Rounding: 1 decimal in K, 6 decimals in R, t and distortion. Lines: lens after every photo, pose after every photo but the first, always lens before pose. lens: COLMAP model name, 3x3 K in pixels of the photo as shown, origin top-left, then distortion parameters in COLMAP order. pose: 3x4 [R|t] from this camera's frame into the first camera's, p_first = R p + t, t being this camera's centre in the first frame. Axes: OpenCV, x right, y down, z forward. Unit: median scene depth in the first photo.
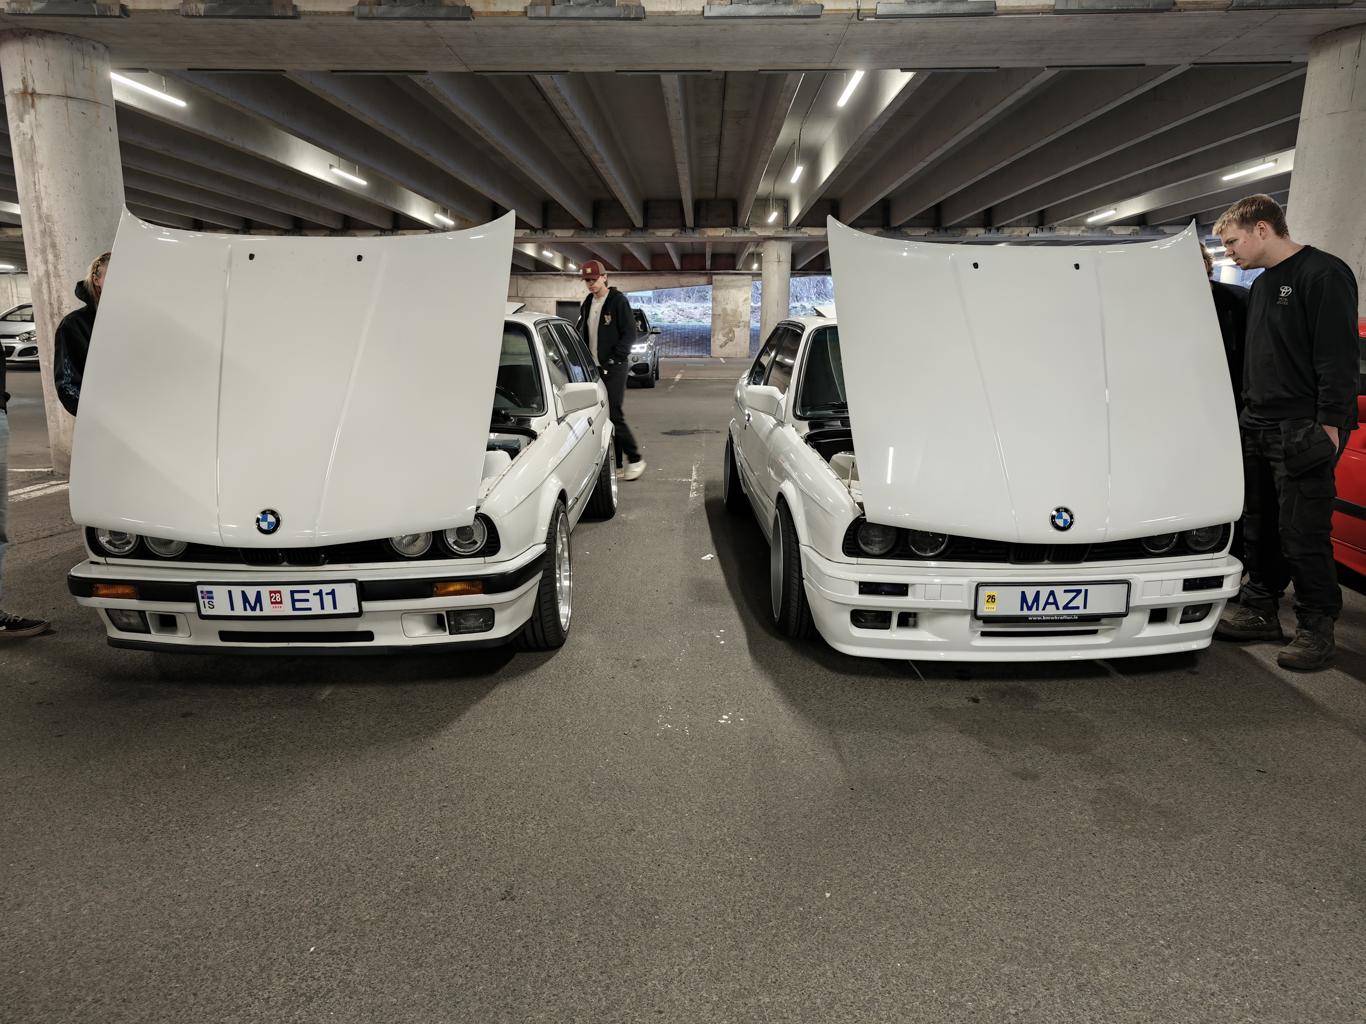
lens RADIAL K [[960.2, 0, 683.0], [0, 960.2, 512.0], [0, 0, 1]] dist [-0.006025, 0.000274]
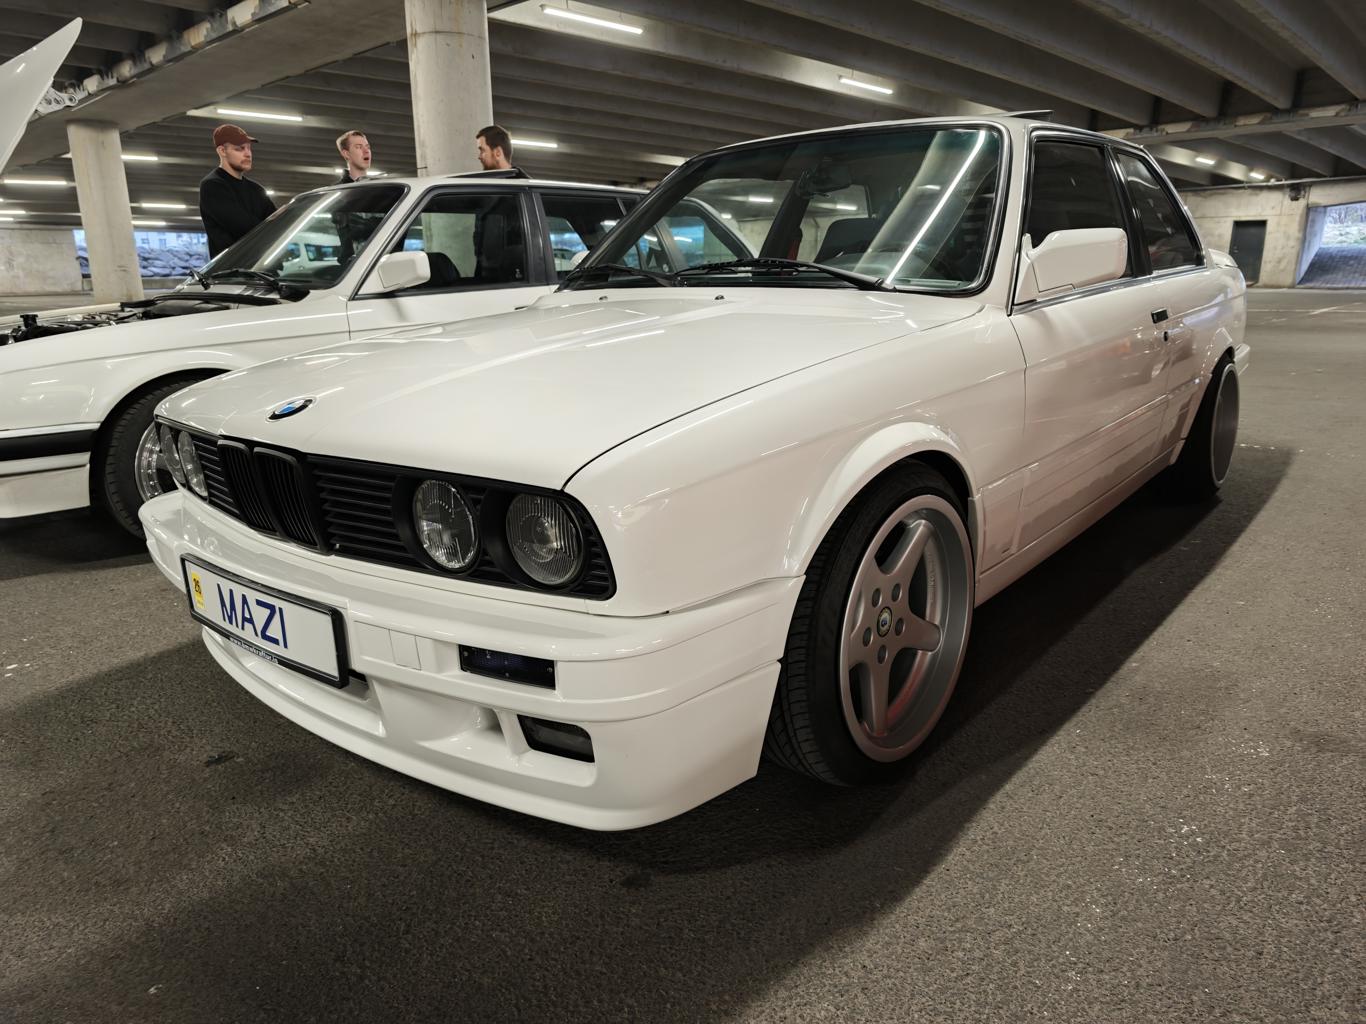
lens RADIAL K [[960.2, 0, 683.0], [0, 960.2, 512.0], [0, 0, 1]] dist [-0.006025, 0.000274]
pose [[0.732880, 0.153808, -0.662745, 0.239514], [-0.115478, 0.988099, 0.101617, -0.011803], [0.670487, 0.002060, 0.741919, 0.205410]]
